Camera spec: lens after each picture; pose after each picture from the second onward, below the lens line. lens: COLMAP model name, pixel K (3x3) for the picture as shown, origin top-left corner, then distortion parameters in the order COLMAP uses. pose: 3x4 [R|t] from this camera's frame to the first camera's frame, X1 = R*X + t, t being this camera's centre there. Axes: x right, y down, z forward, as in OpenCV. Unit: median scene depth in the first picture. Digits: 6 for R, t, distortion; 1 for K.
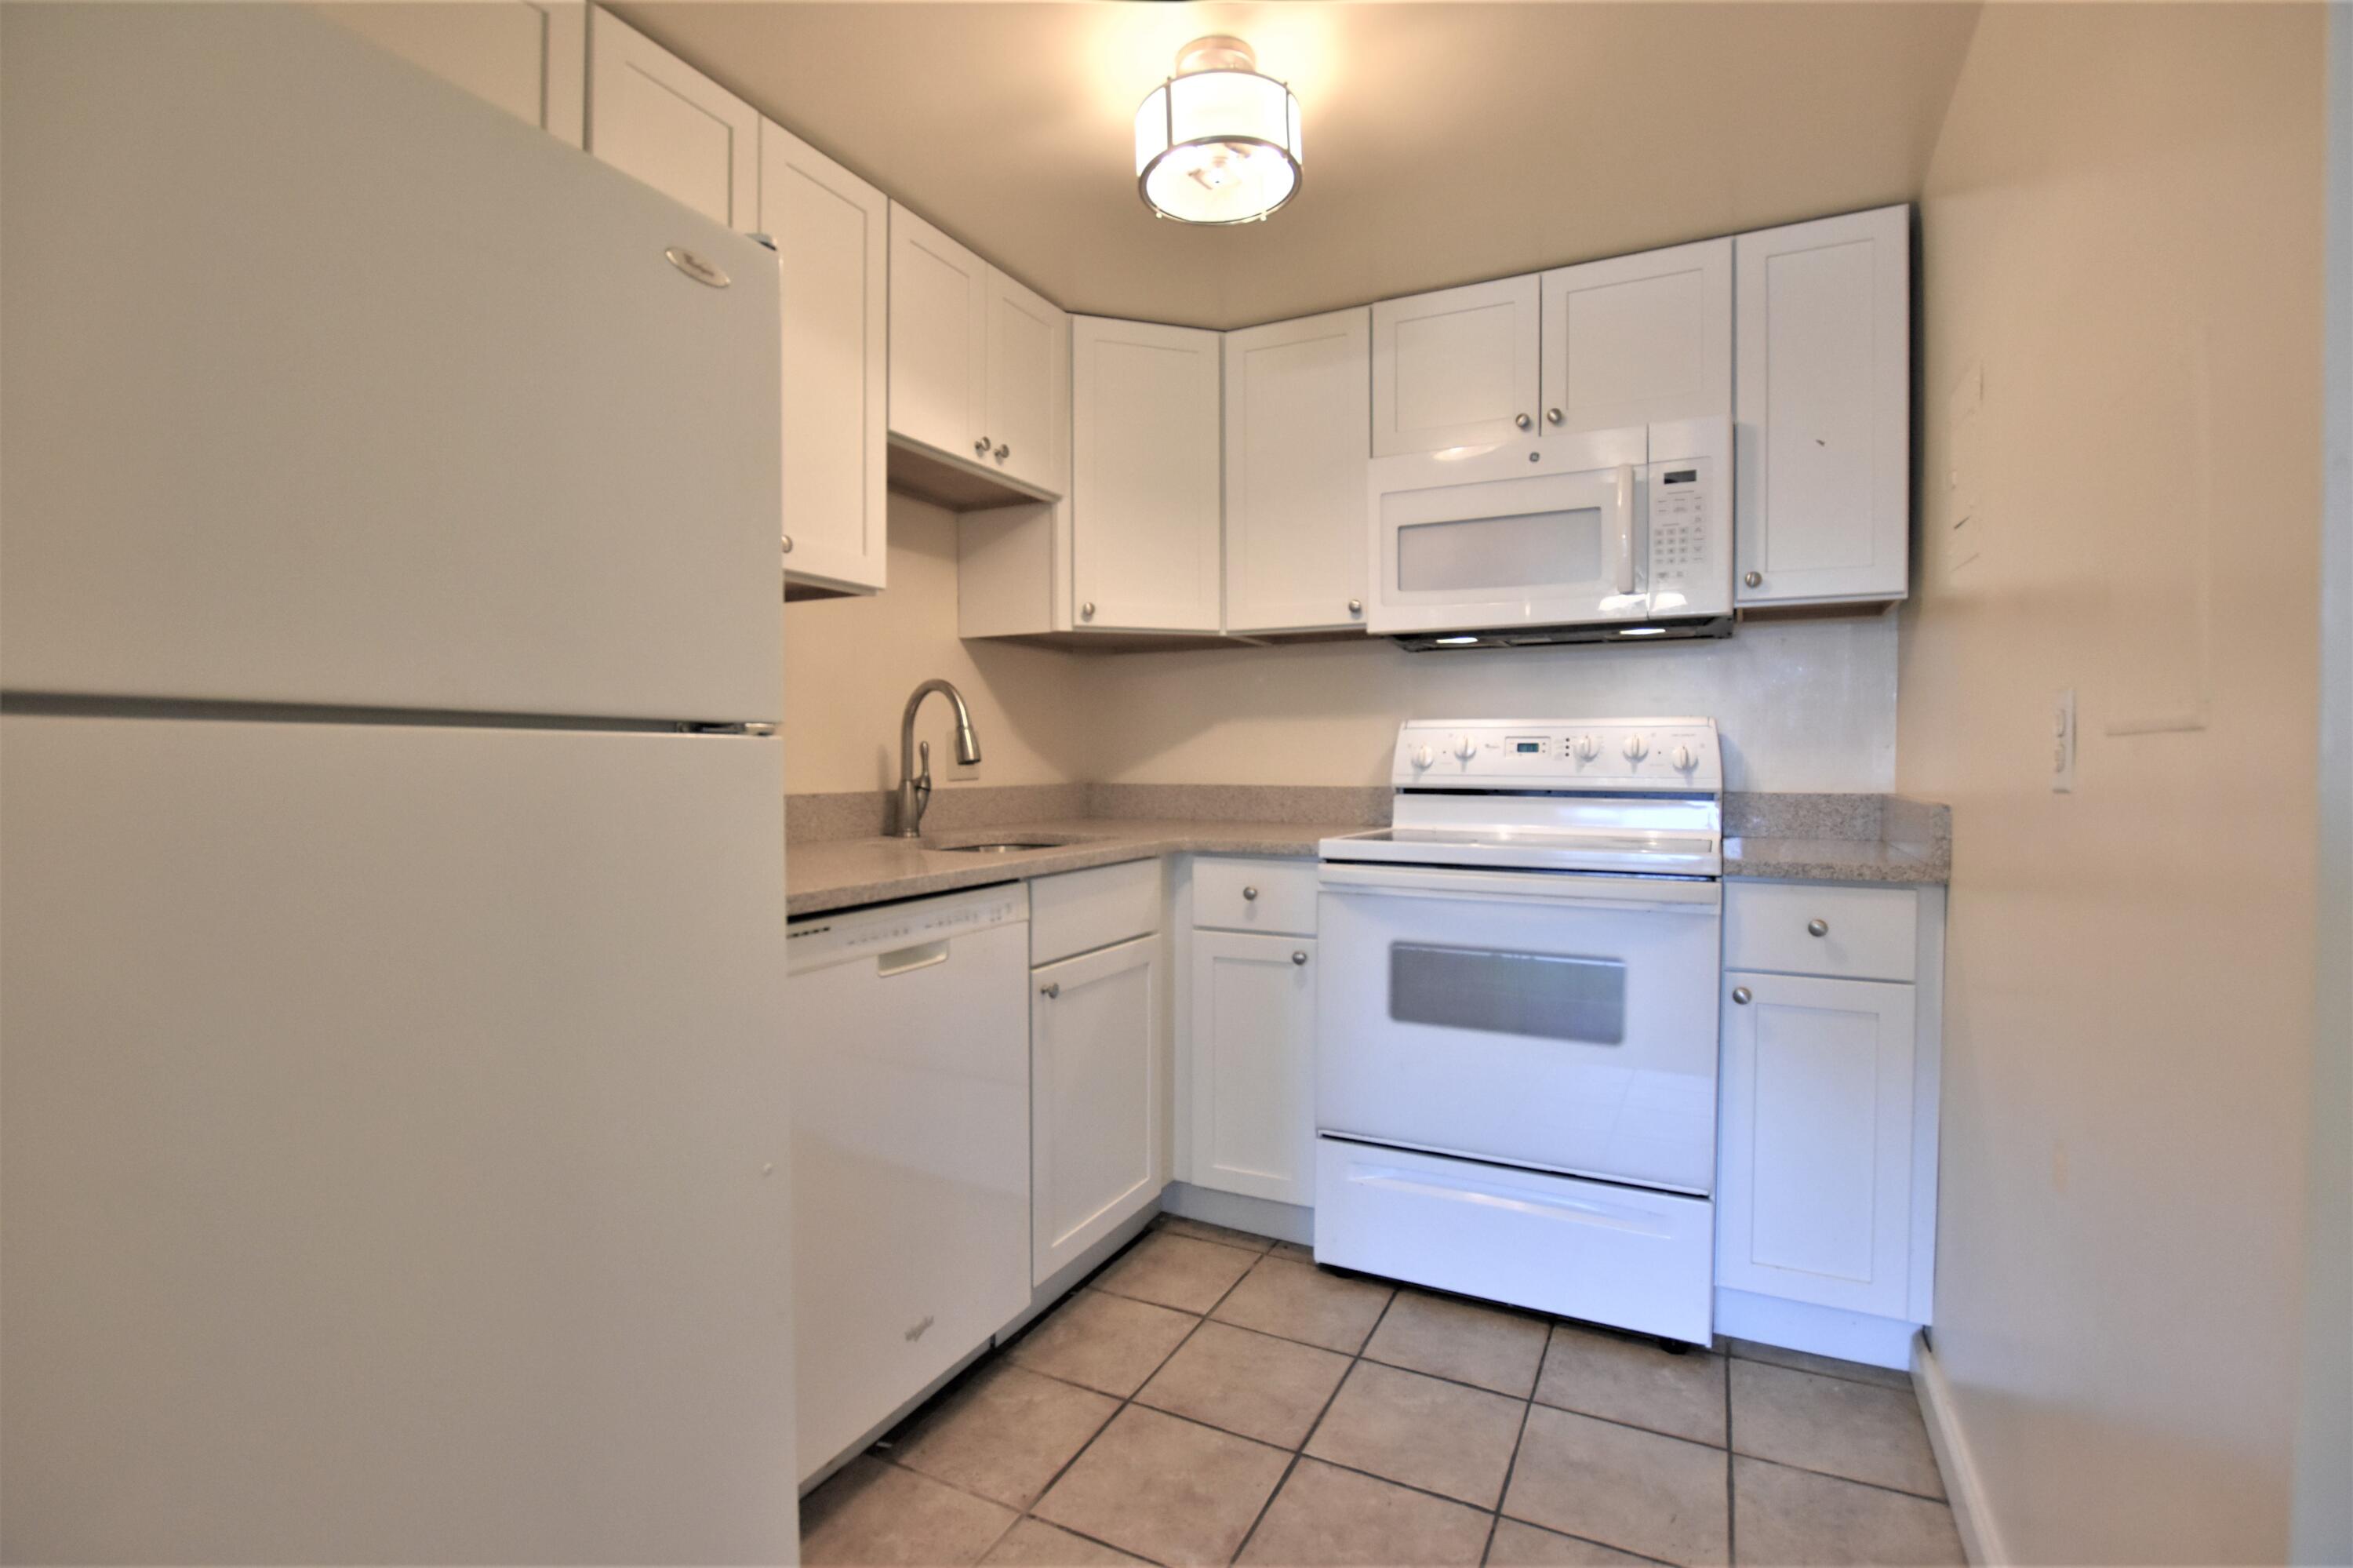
lens RADIAL K [[1075.1, 0, 1176.5], [0, 1075.1, 784.0], [0, 0, 1]] dist [-0.029784, 0.000472]
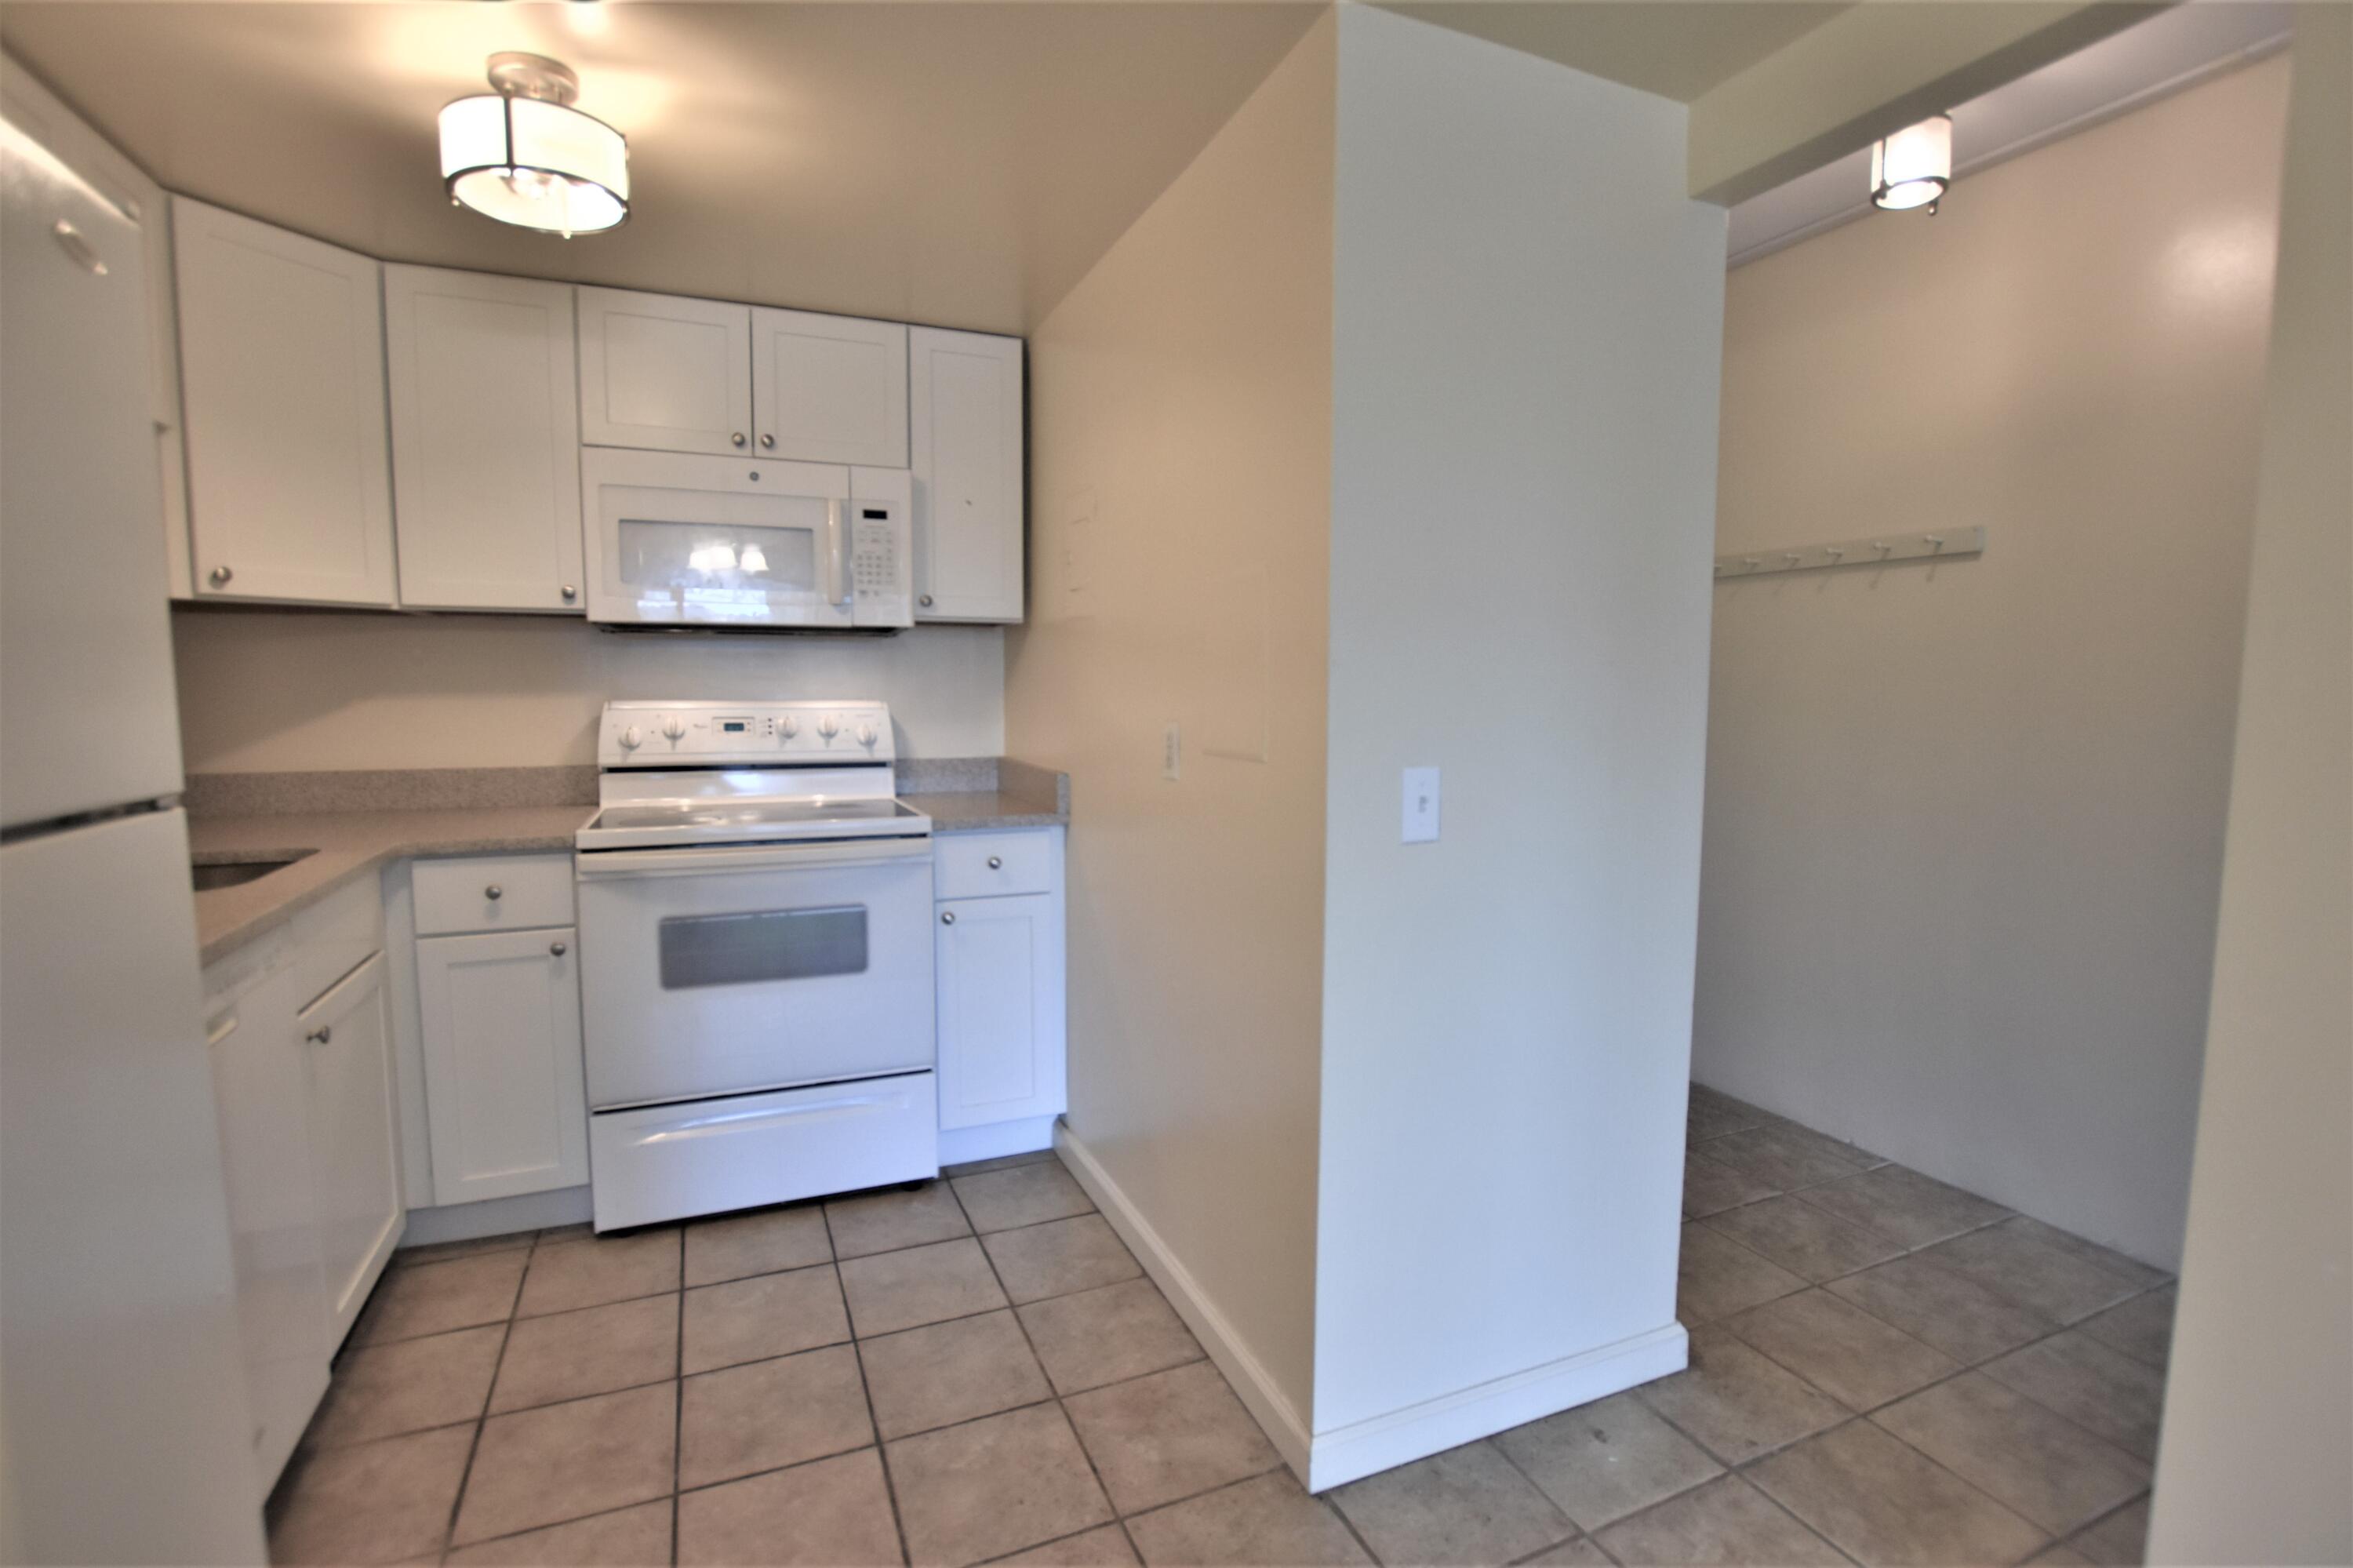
lens RADIAL K [[1075.1, 0, 1176.5], [0, 1075.1, 784.0], [0, 0, 1]] dist [-0.029784, 0.000472]
pose [[0.641607, -0.068079, 0.764007, -0.279814], [0.014235, 0.996939, 0.076880, -0.064759], [-0.766902, -0.038451, 0.640612, -0.086138]]
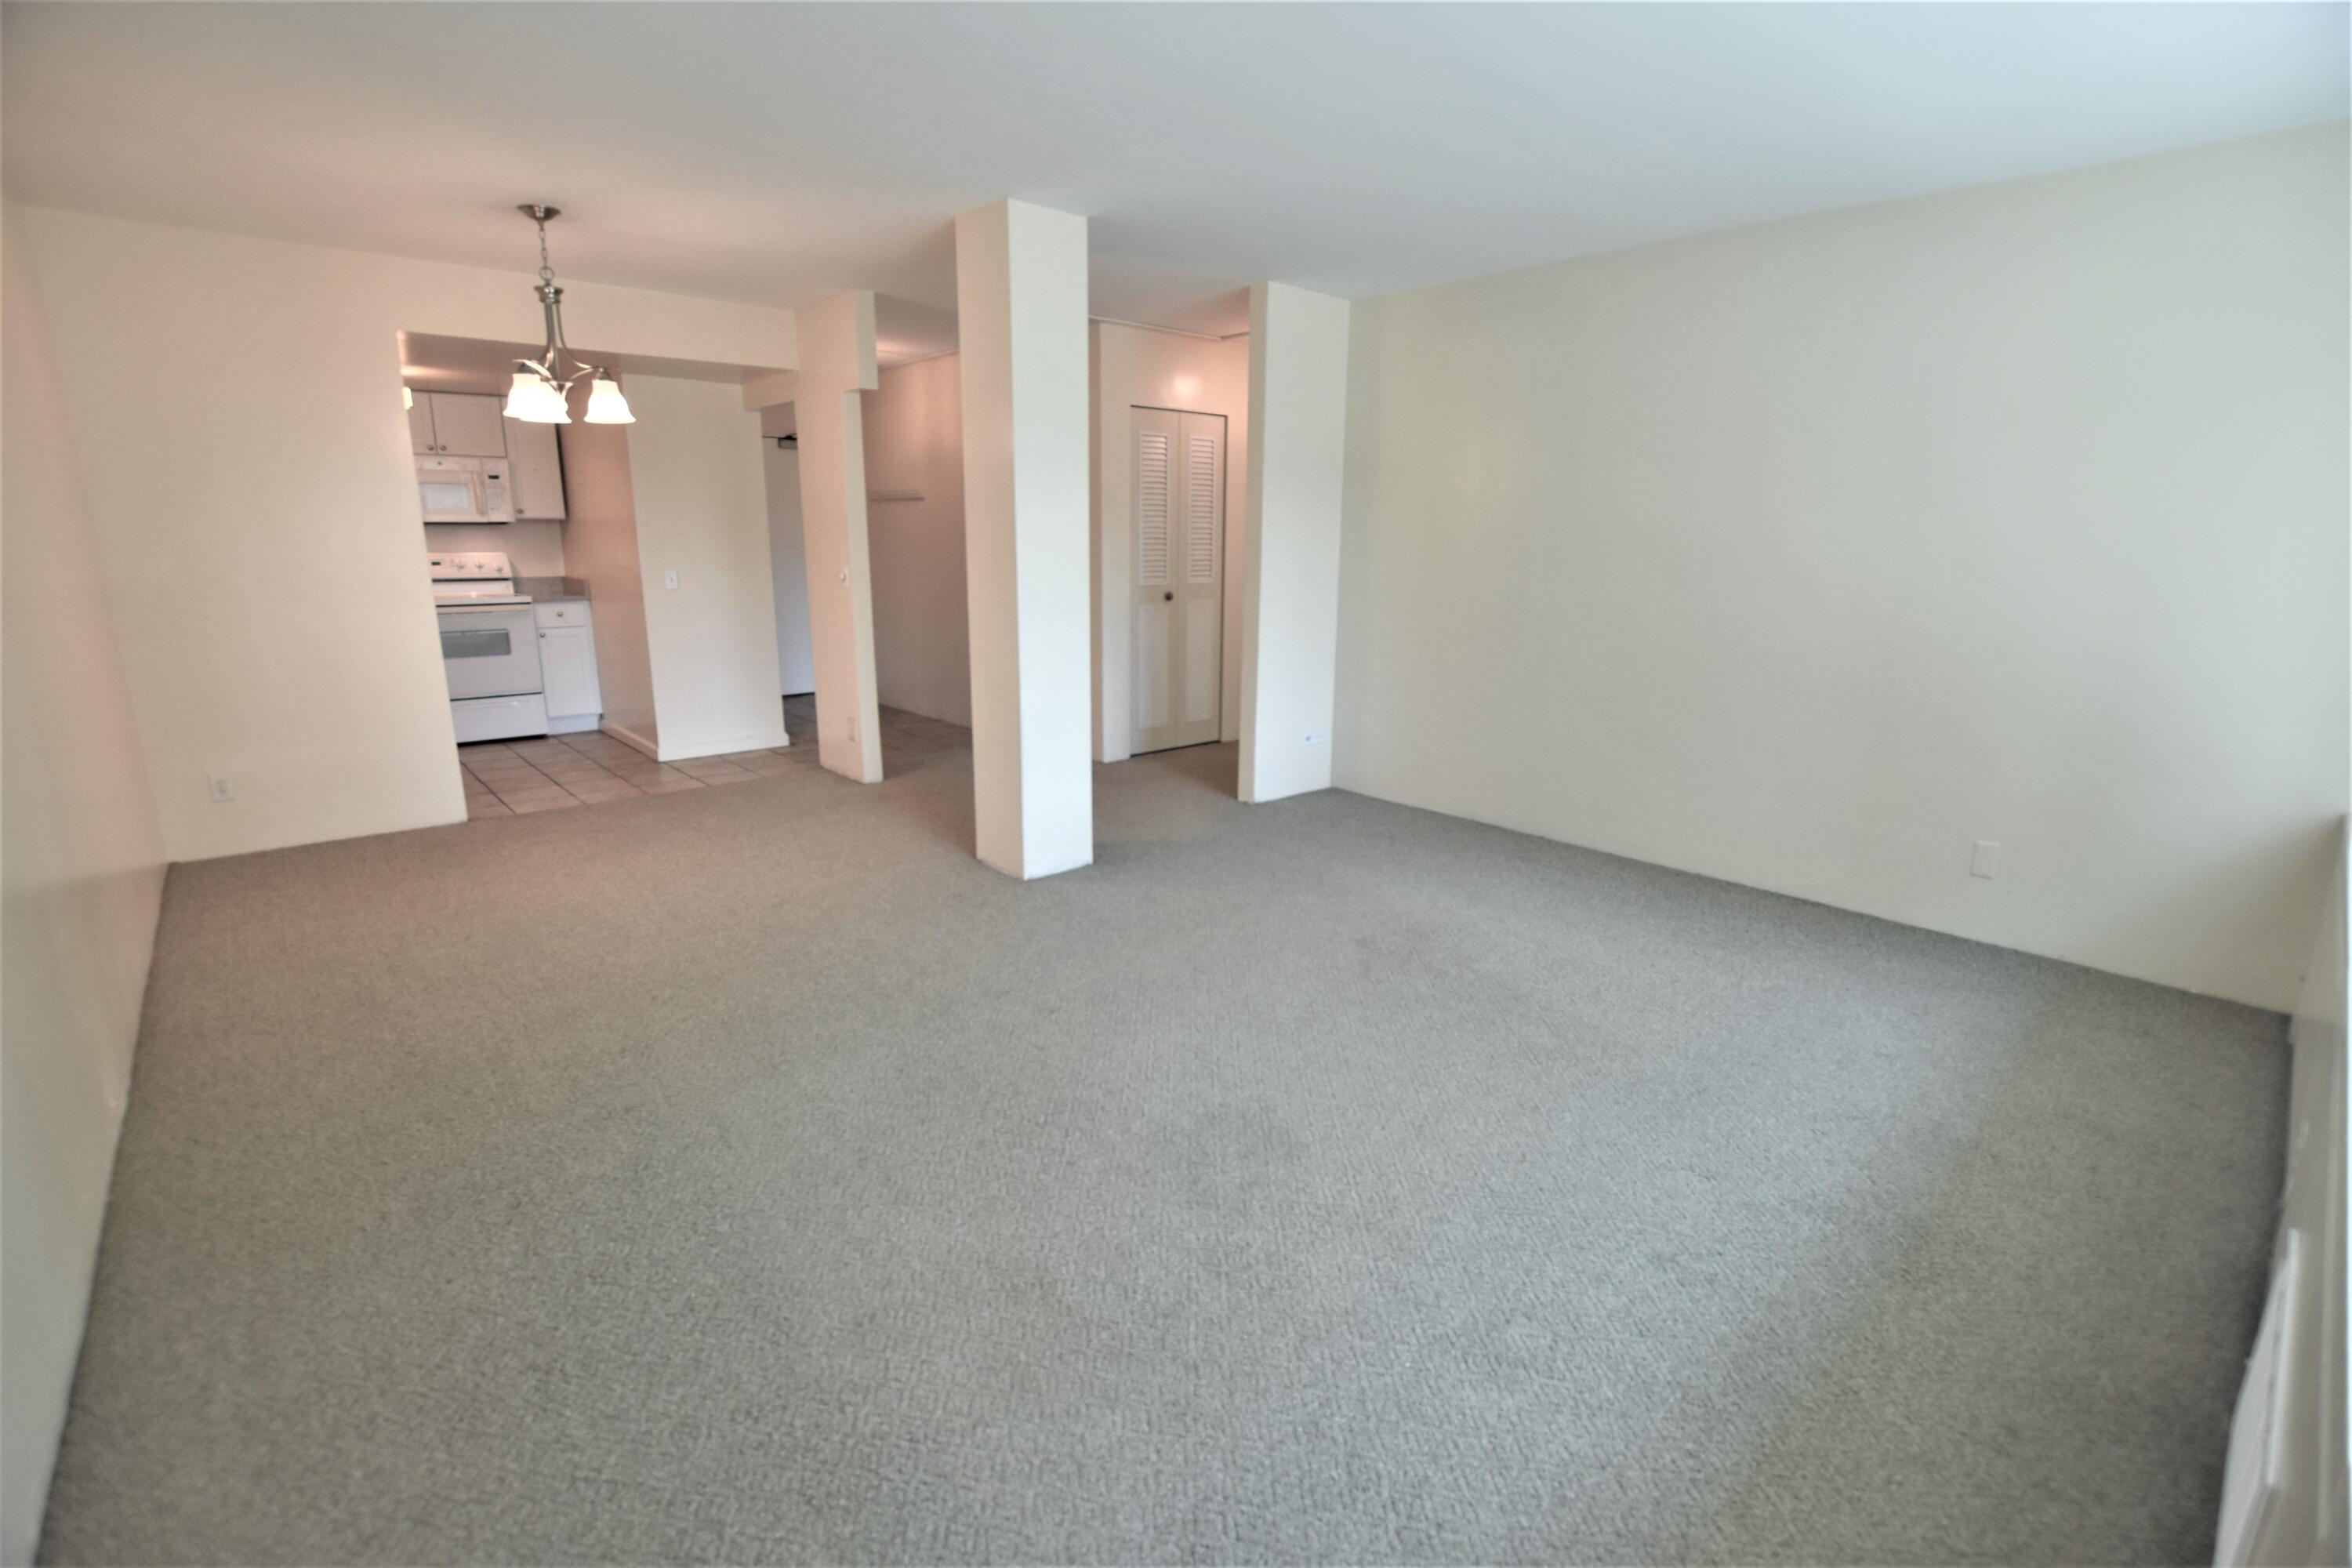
lens RADIAL K [[1052.1, 0, 1176.0], [0, 1052.1, 784.0], [0, 0, 1]] dist [-0.025257, -0.000028]
pose [[0.367208, -0.214775, 0.905003, -1.757583], [0.011975, 0.973987, 0.226288, -0.074896], [-0.930062, -0.072257, 0.360227, -2.045064]]
